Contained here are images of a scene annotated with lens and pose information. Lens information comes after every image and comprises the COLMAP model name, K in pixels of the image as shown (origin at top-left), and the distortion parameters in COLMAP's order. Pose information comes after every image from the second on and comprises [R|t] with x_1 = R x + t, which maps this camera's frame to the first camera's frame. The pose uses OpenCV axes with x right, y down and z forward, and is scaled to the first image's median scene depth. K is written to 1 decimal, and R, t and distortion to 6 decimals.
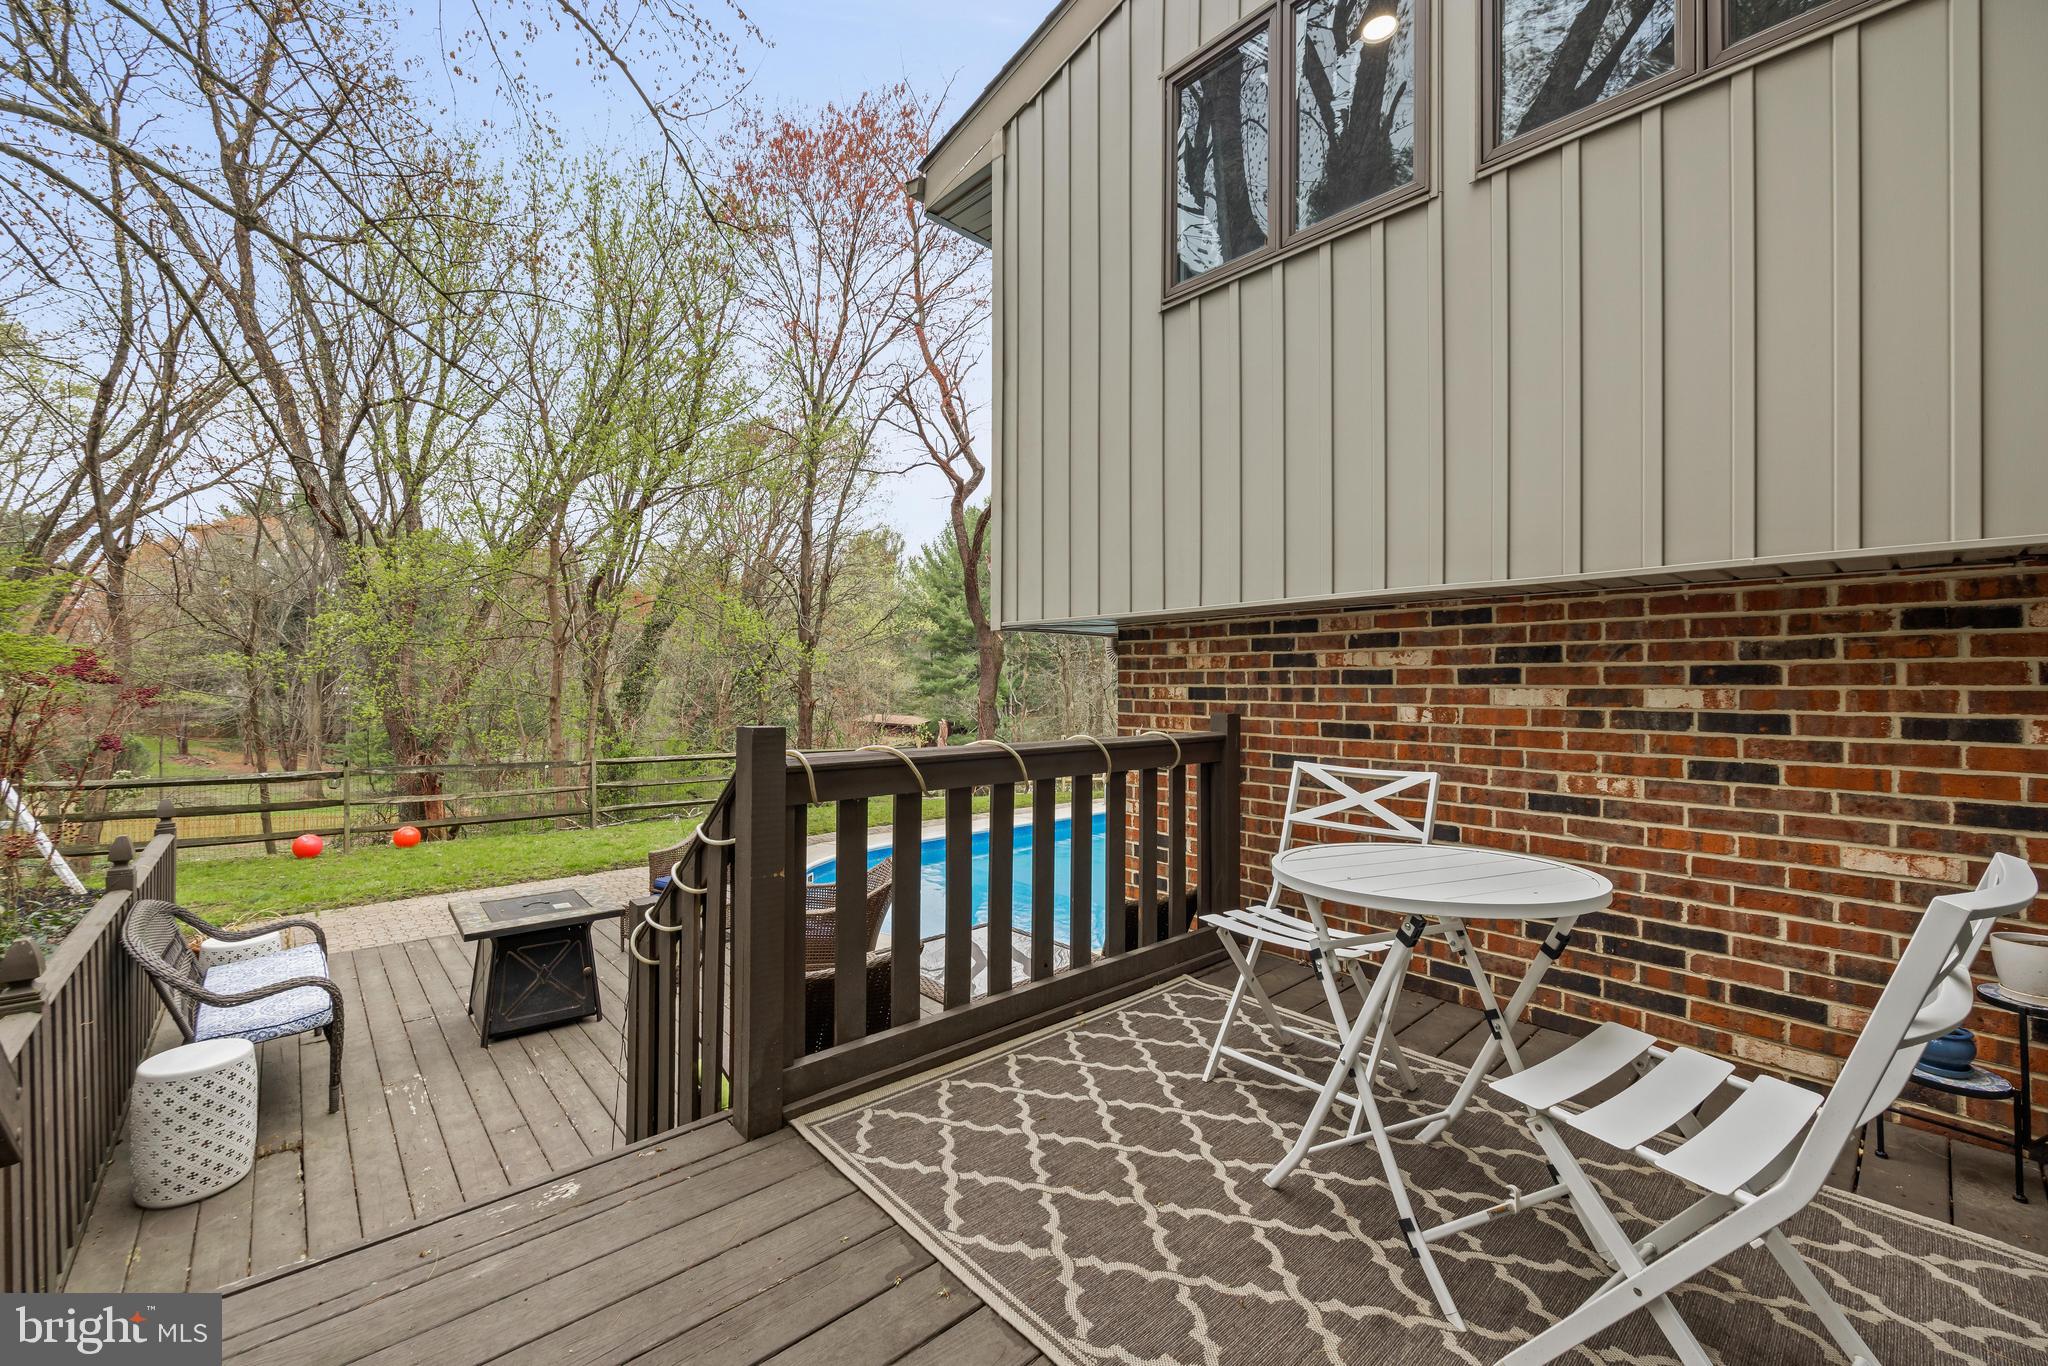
lens RADIAL K [[829.9, 0, 1024.0], [0, 829.9, 683.0], [0, 0, 1]] dist [-0.000161, -0.001149]
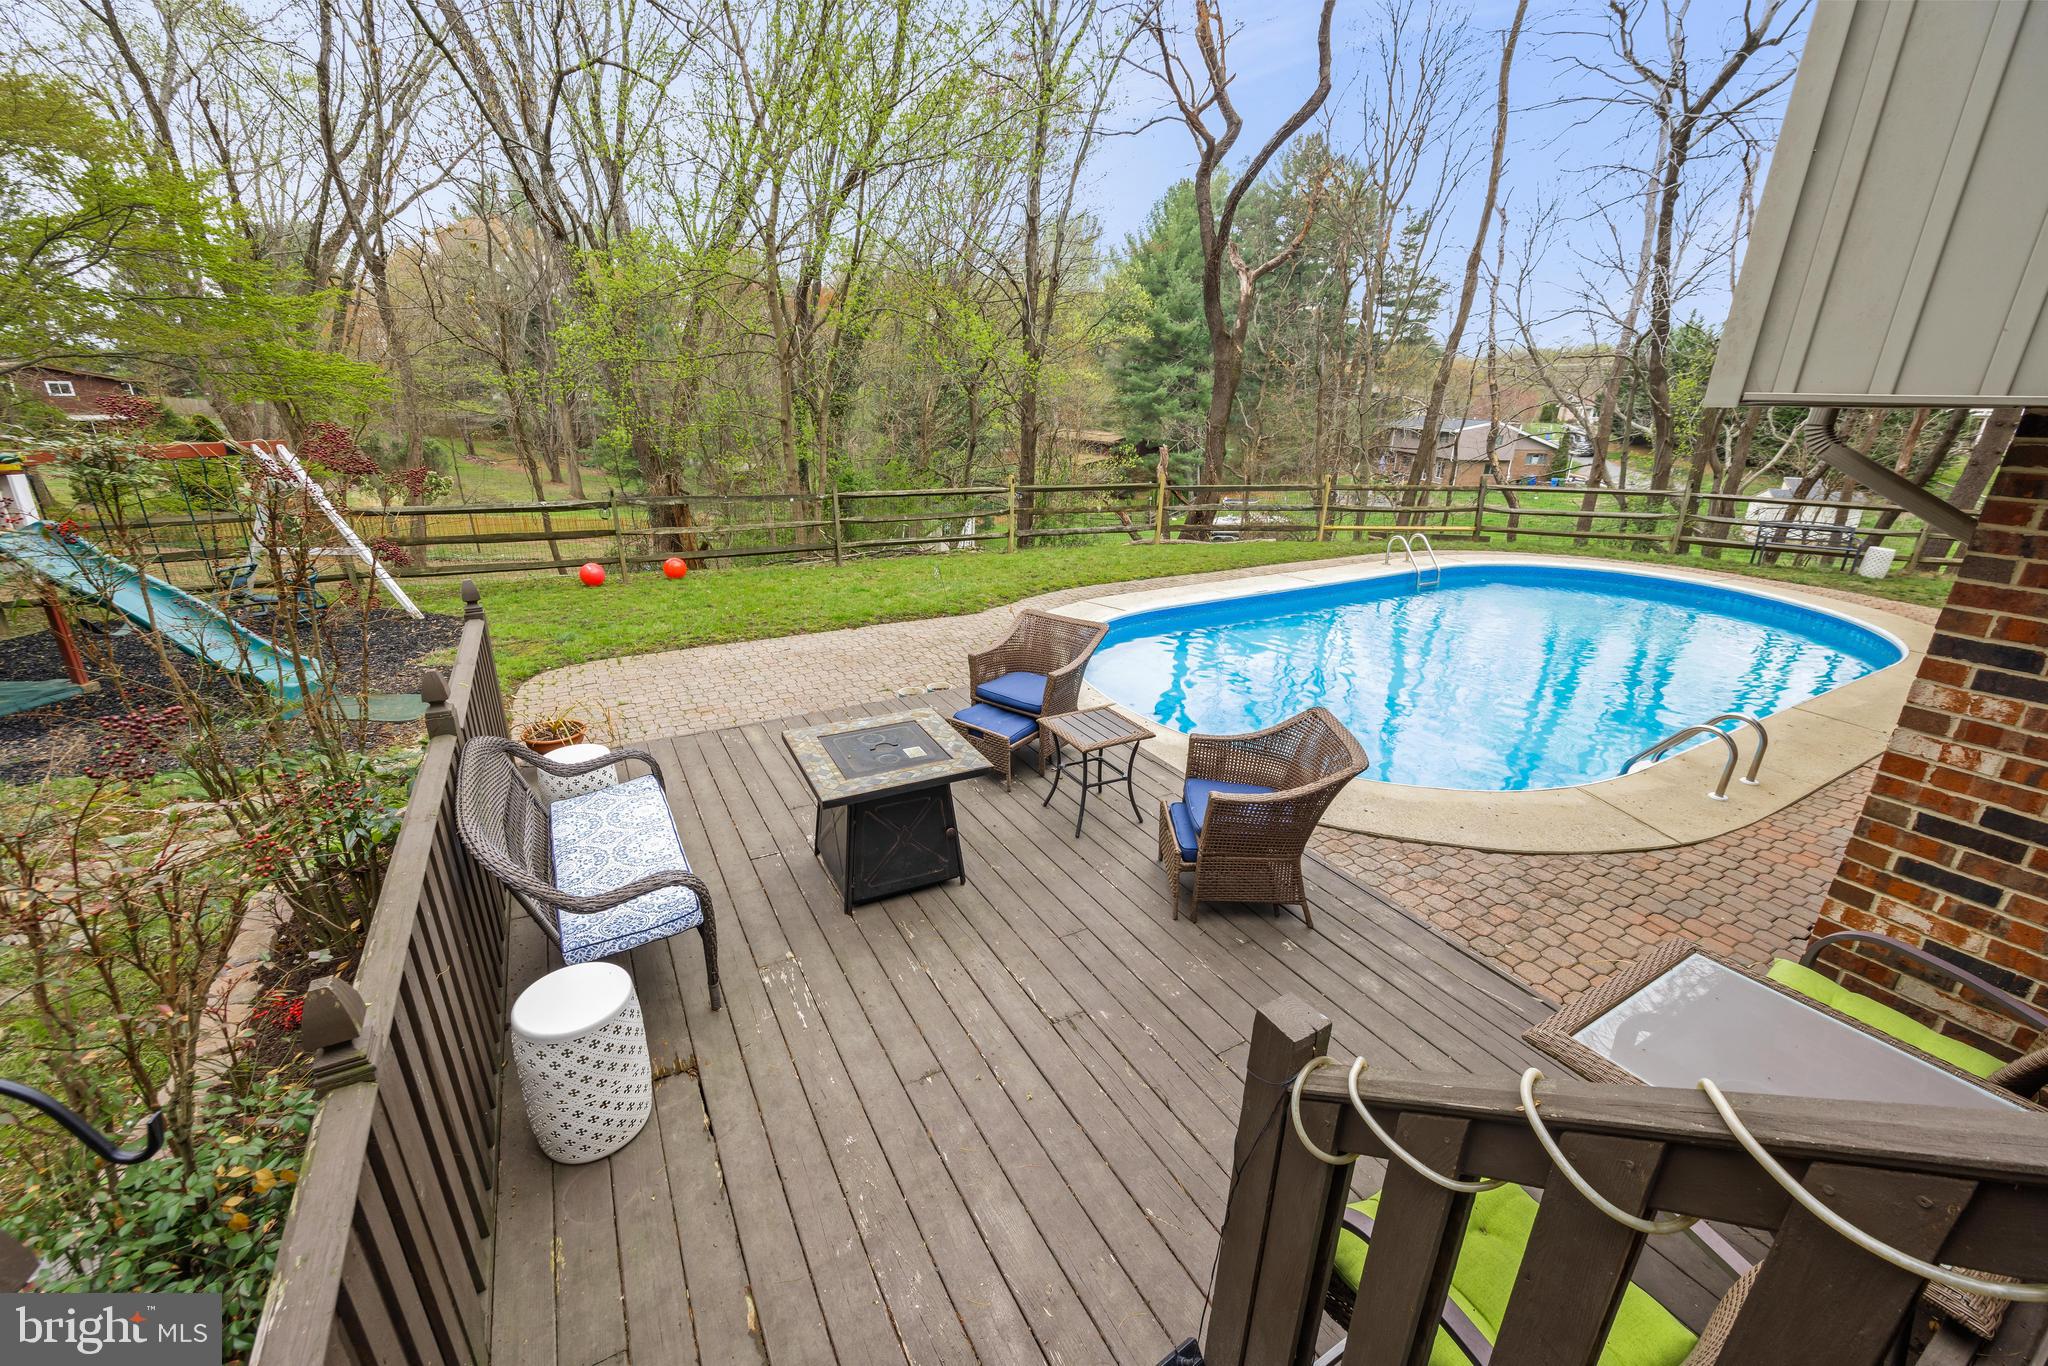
lens RADIAL K [[810.7, 0, 1024.0], [0, 810.7, 683.0], [0, 0, 1]] dist [-0.001237, -0.003873]
pose [[0.977644, 0.081038, -0.194025, -0.070663], [-0.010695, 0.940719, 0.339019, -0.014025], [0.209996, -0.329365, 0.920554, 0.074644]]
